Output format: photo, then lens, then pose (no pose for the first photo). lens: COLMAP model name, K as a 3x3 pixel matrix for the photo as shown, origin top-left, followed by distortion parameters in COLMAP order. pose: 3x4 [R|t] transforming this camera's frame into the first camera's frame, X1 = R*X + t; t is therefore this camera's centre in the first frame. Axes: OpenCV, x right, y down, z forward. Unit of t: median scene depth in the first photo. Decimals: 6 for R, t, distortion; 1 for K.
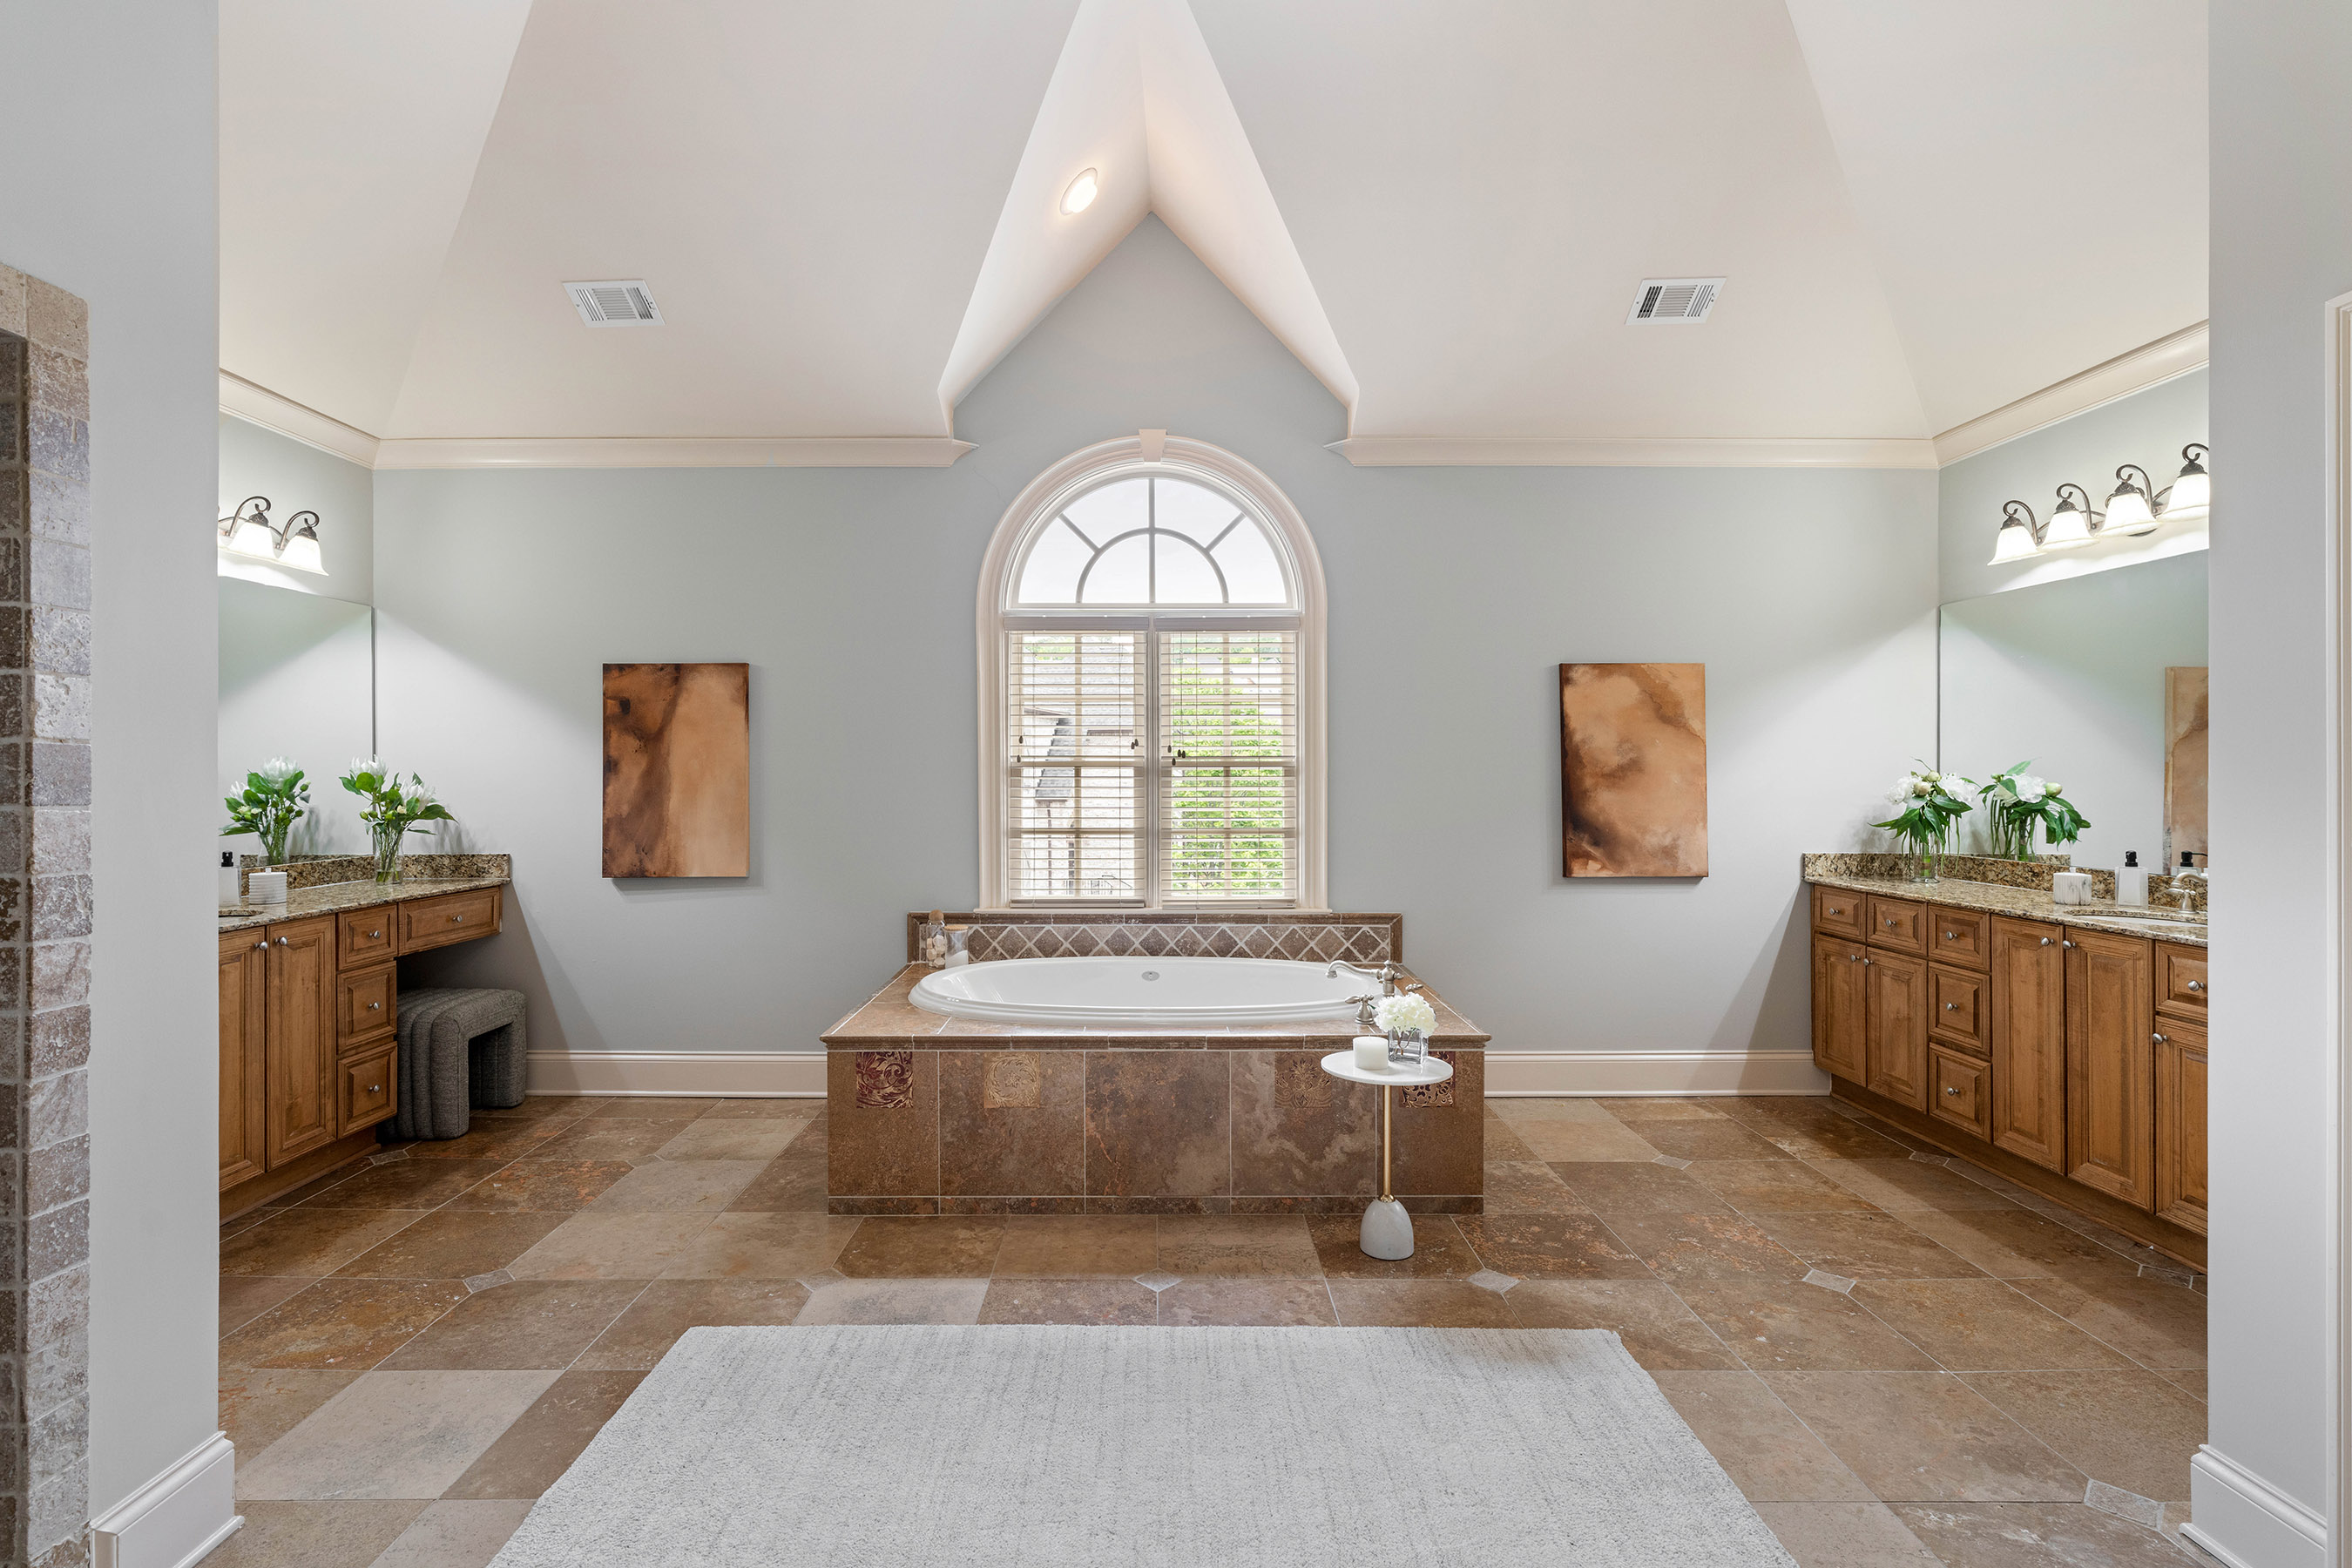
lens RADIAL K [[1076.9, 0, 1186.1], [0, 1076.9, 780.4], [0, 0, 1]] dist [-0.001078, 0.000826]
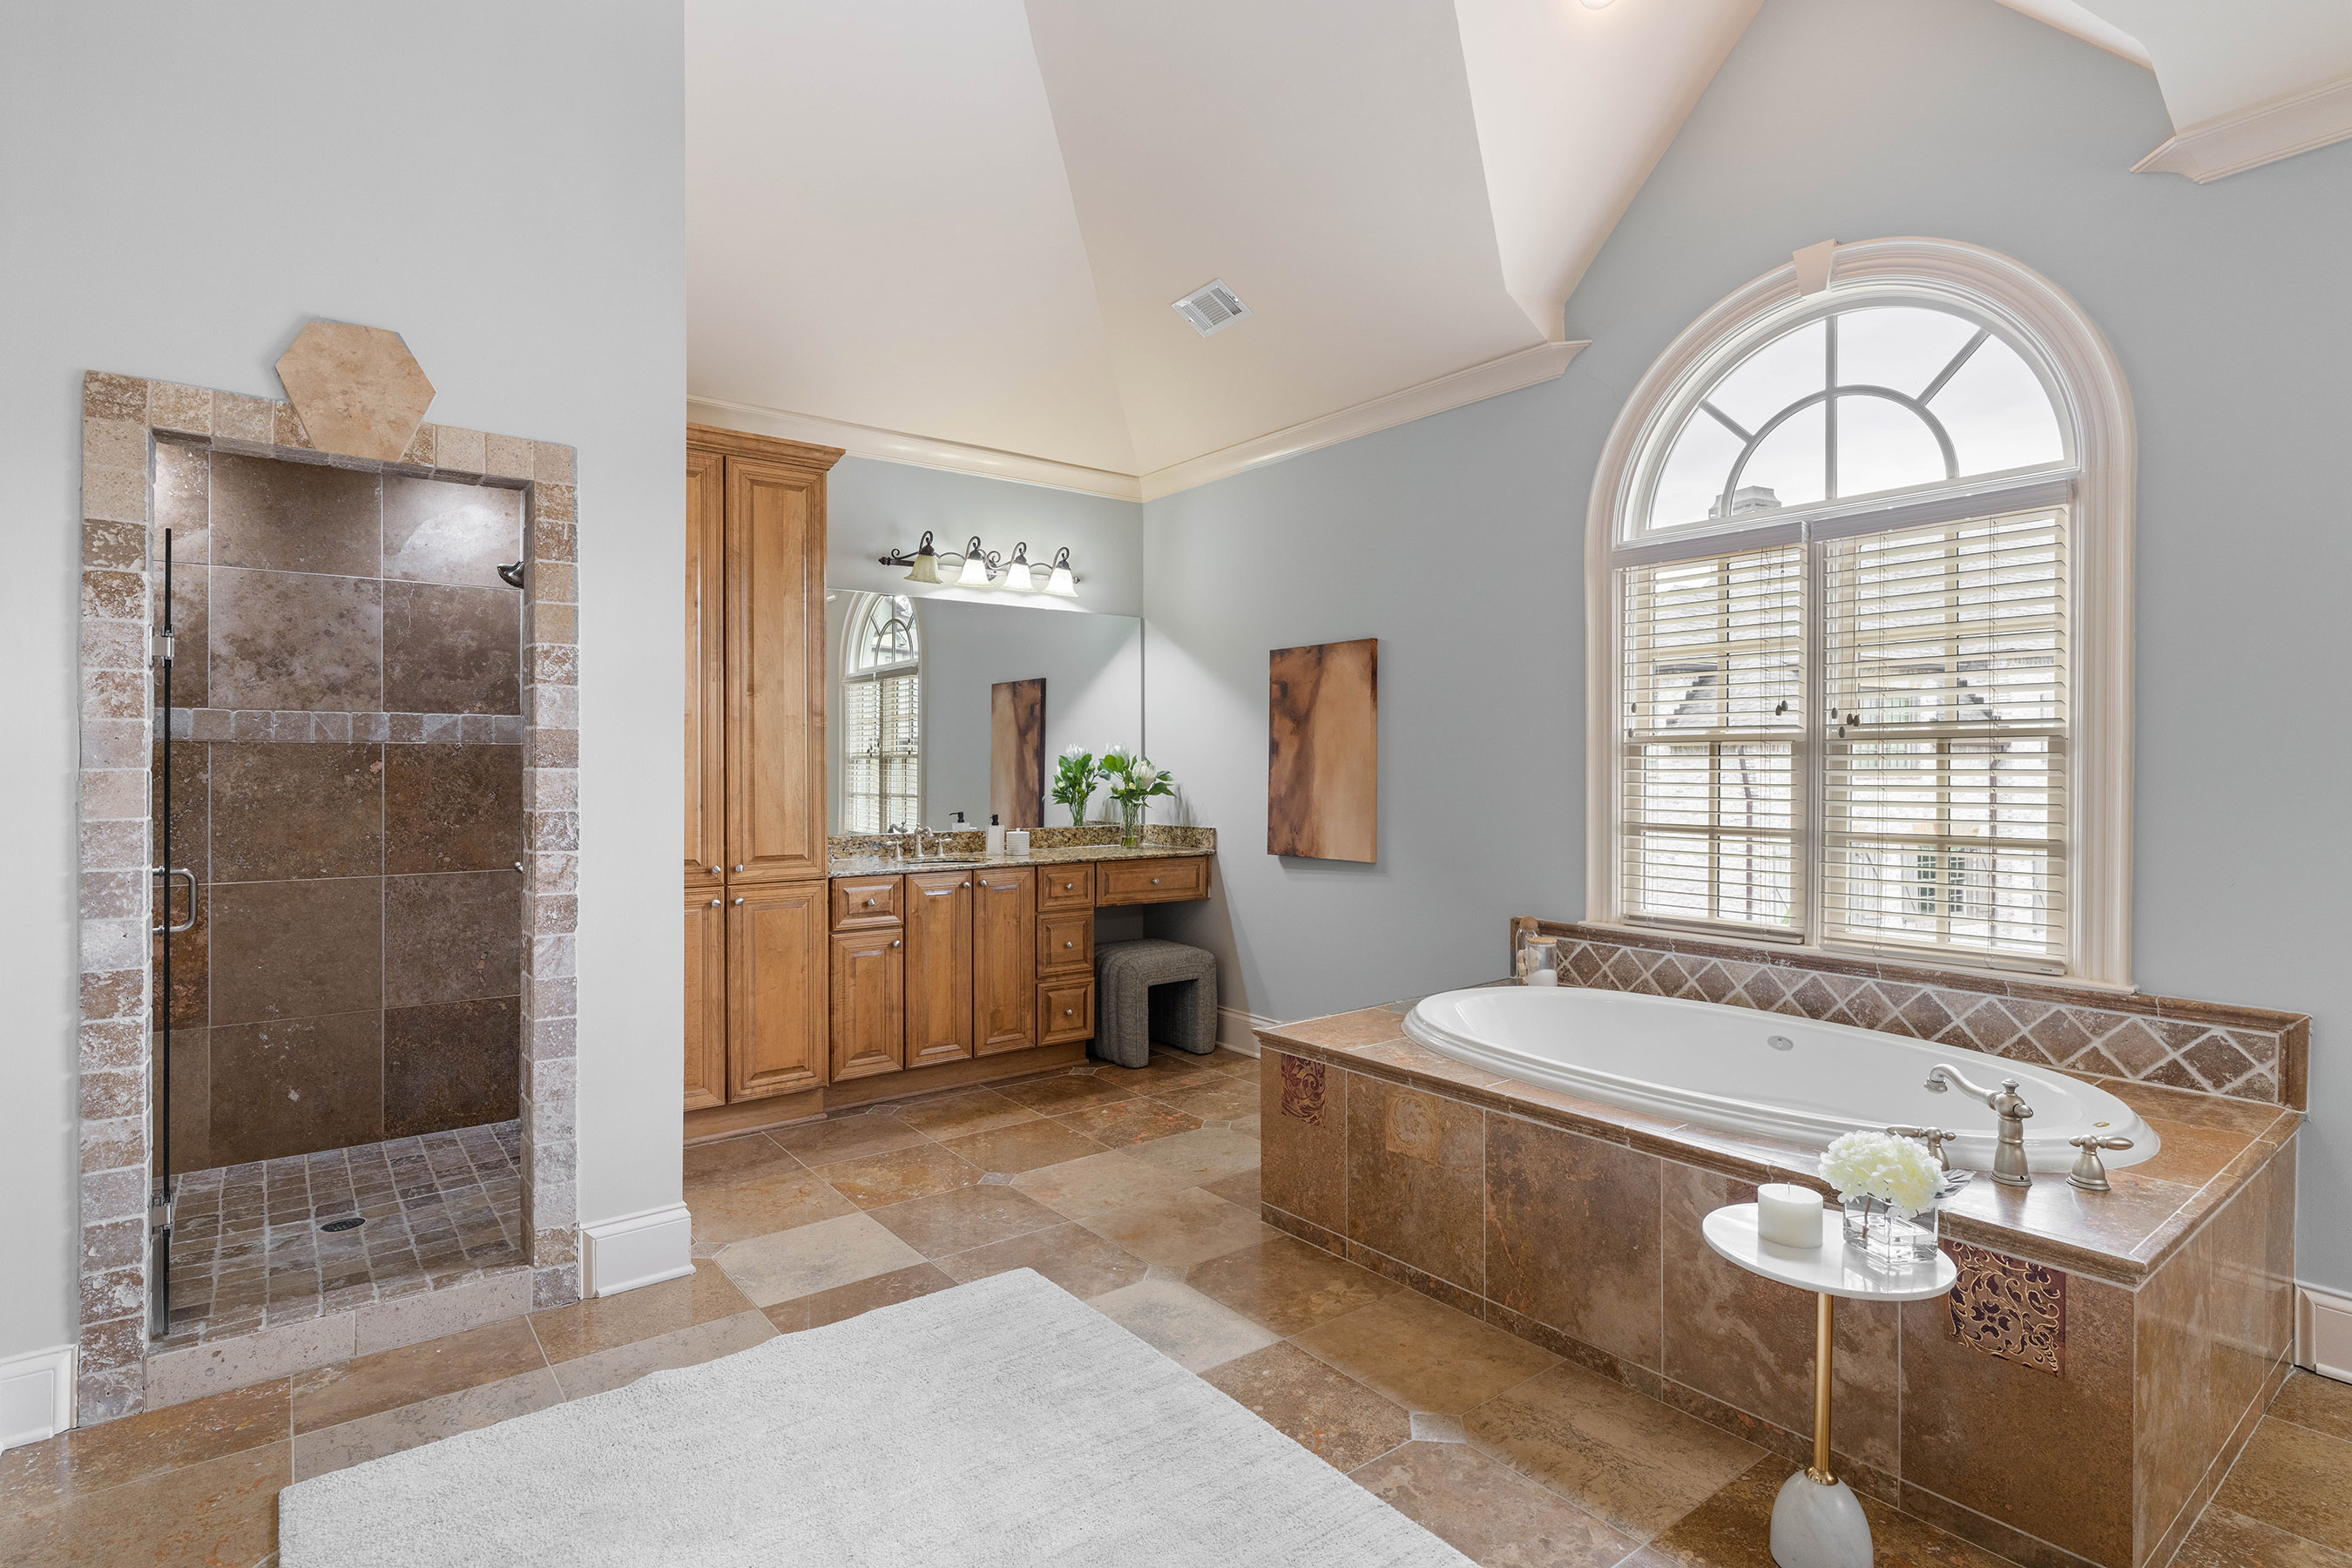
lens RADIAL K [[1176.3, 0, 1180.7], [0, 1176.3, 775.2], [0, 0, 1]] dist [-0.003644, 0.001209]
pose [[0.616538, 0.007071, -0.787293, 0.330207], [-0.004373, 0.999975, 0.005557, 0.007626], [0.787313, 0.000017, 0.616554, 0.240777]]
